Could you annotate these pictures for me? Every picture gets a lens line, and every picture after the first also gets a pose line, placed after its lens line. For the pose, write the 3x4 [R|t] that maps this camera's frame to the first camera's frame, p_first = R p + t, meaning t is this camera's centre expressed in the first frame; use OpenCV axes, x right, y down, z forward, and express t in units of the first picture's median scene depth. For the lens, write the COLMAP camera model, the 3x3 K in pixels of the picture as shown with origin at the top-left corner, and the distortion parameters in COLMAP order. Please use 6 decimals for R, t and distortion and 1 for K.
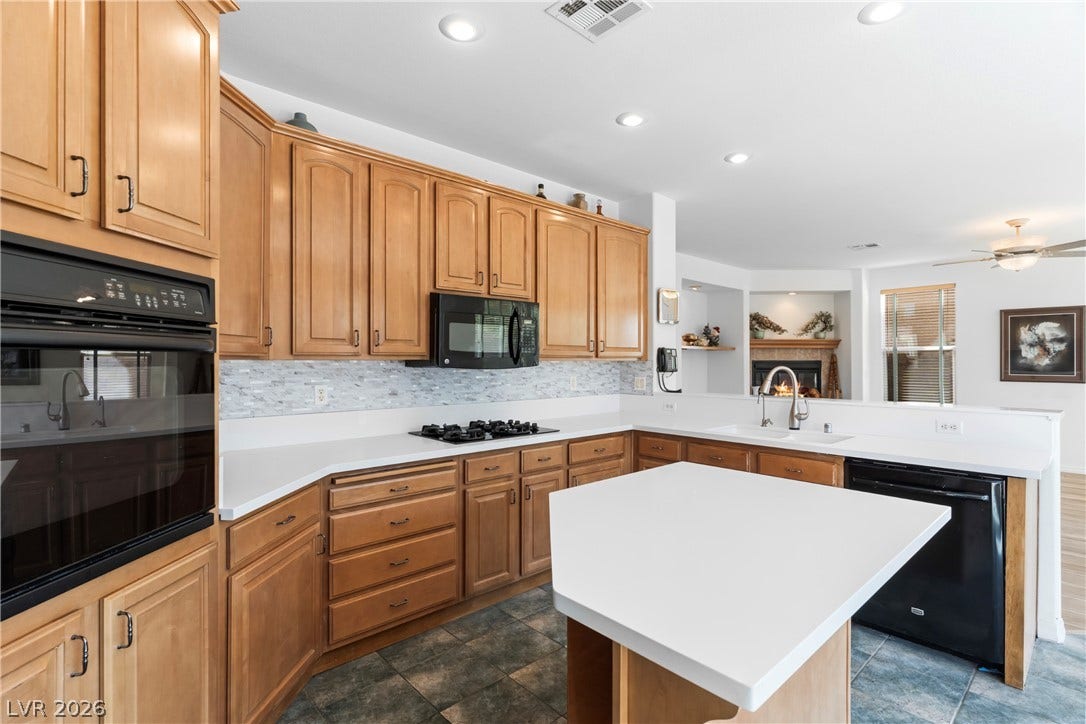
lens RADIAL K [[514.1, 0, 544.8], [0, 514.1, 360.4], [0, 0, 1]] dist [0.003031, 0.000416]
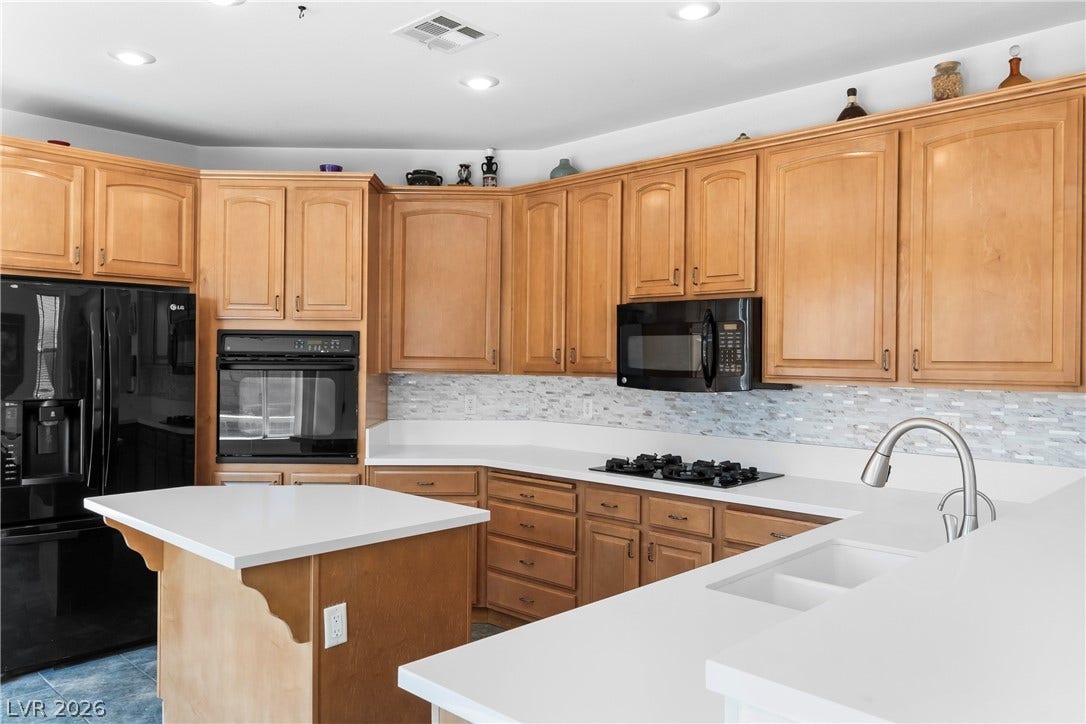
lens RADIAL K [[793.1, 0, 543.0], [0, 793.1, 362.0], [0, 0, 1]] dist [0.000269, 0.001924]
pose [[0.069543, 0.005393, -0.997564, 0.957310], [-0.008663, 0.999951, 0.004802, -0.028725], [0.997541, 0.008308, 0.069586, 0.626397]]
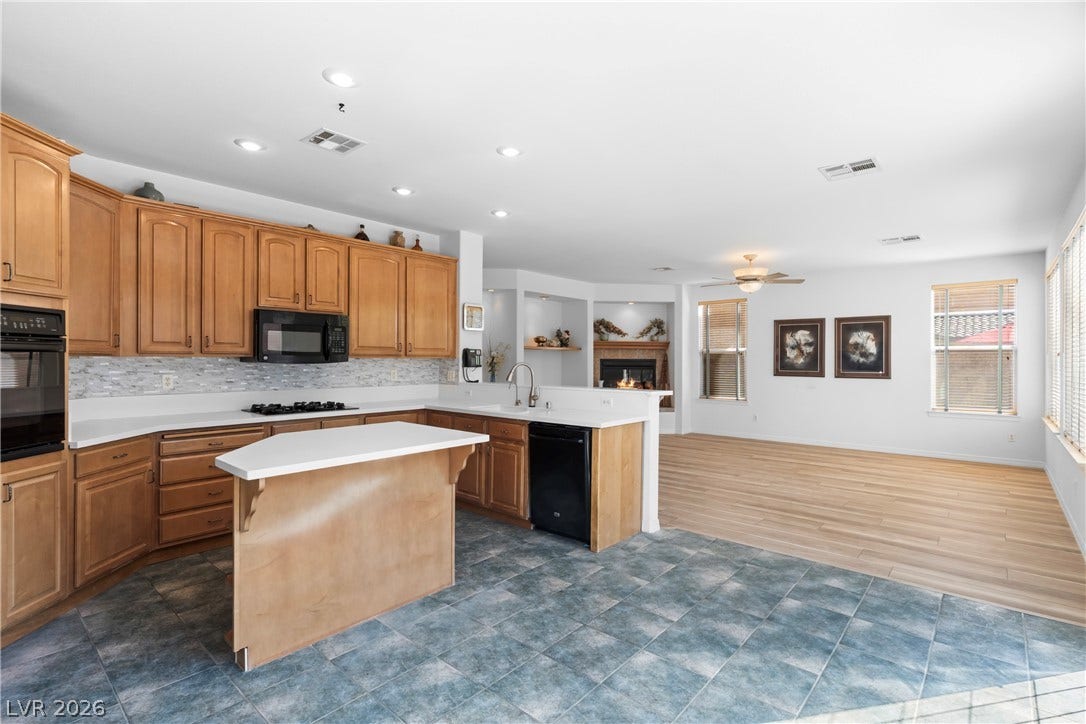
lens RADIAL K [[514.1, 0, 544.8], [0, 514.1, 360.4], [0, 0, 1]] dist [0.003031, 0.000416]
pose [[0.993677, 0.004183, 0.112195, 0.337806], [-0.004660, 0.999981, 0.003994, -0.000769], [-0.112176, -0.004491, 0.993678, -0.399674]]
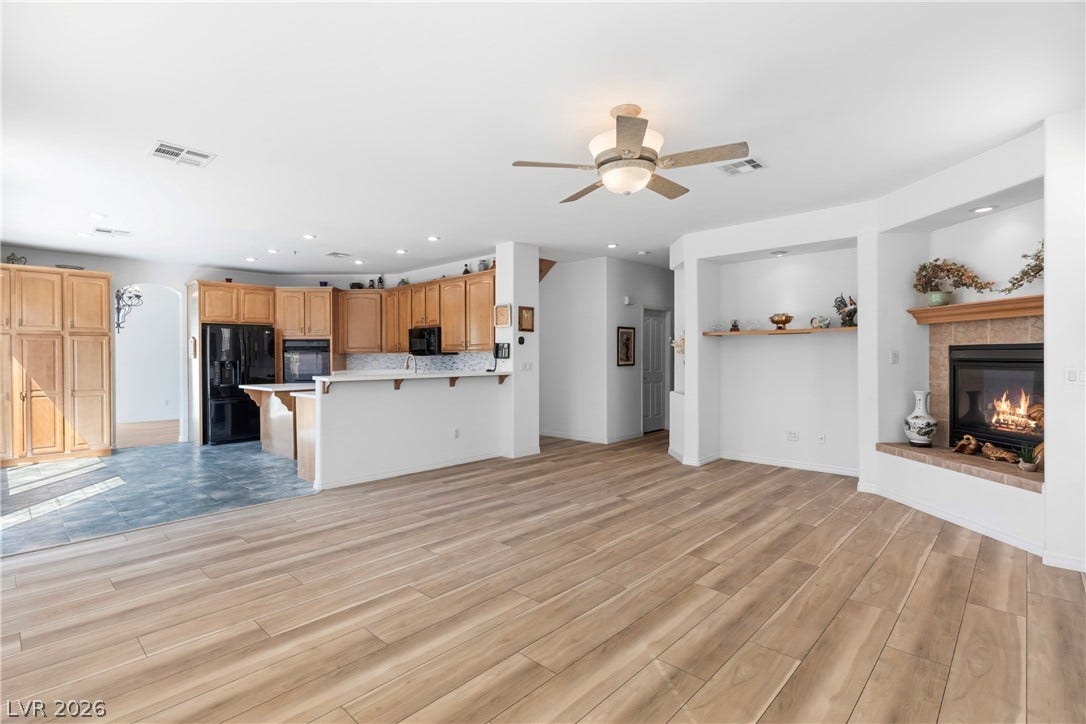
lens RADIAL K [[514.1, 0, 544.8], [0, 514.1, 360.4], [0, 0, 1]] dist [0.003031, 0.000416]
pose [[0.078749, 0.007125, -0.996869, 2.184762], [0.007683, 0.999940, 0.007754, 0.021292], [0.996865, -0.008270, 0.078689, 1.236587]]
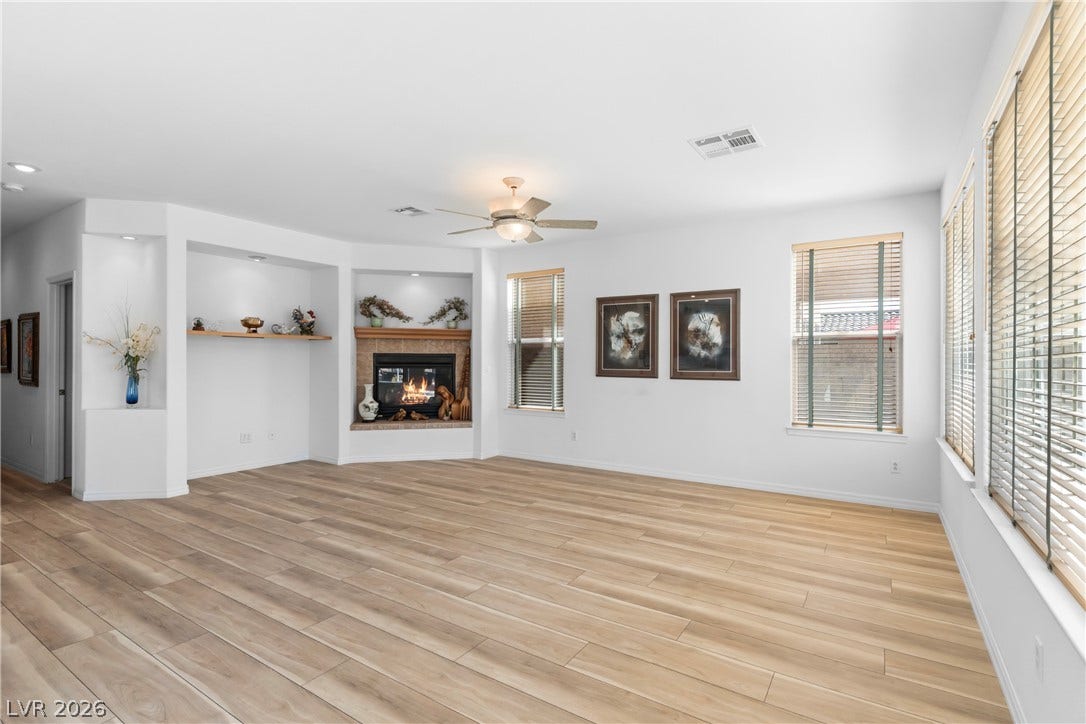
lens RADIAL K [[514.1, 0, 544.8], [0, 514.1, 360.4], [0, 0, 1]] dist [0.003031, 0.000416]
pose [[0.968274, 0.004301, 0.249854, 1.101206], [-0.005188, 0.999982, 0.002892, 0.019348], [-0.249837, -0.004097, 0.968279, 0.277755]]
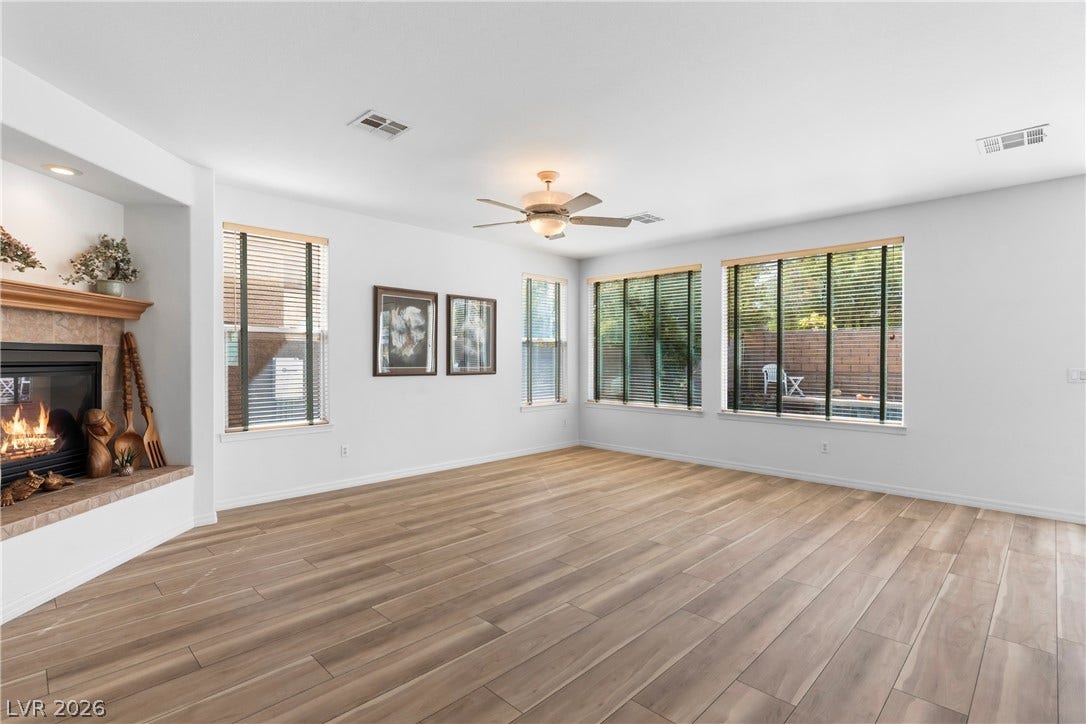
lens RADIAL K [[514.1, 0, 544.8], [0, 514.1, 360.4], [0, 0, 1]] dist [0.003031, 0.000416]
pose [[-0.053553, -0.004256, 0.998556, 0.166458], [-0.006388, 0.999972, 0.003920, 0.022068], [-0.998545, -0.006169, -0.053579, 1.512638]]
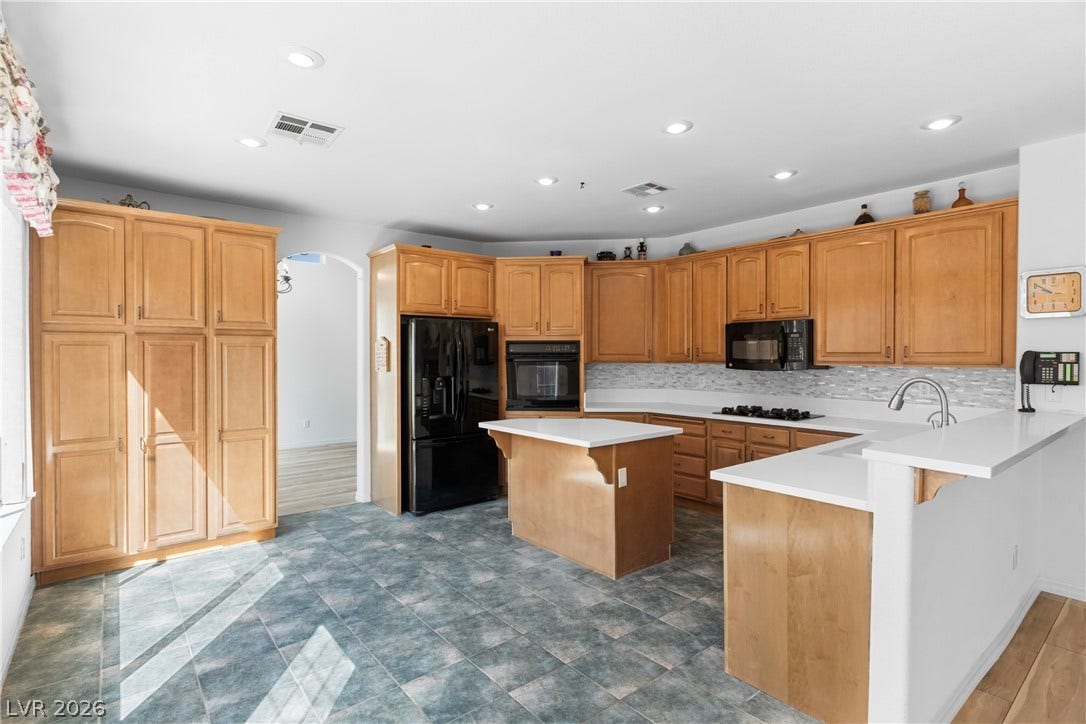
lens RADIAL K [[528.3, 0, 544.0], [0, 528.3, 361.1], [0, 0, 1]] dist [0.002058, 0.001269]
pose [[-0.052717, 0.010206, -0.998557, 1.248778], [0.002248, 0.999946, 0.010101, -0.023758], [0.998607, -0.001713, -0.052738, 0.406573]]
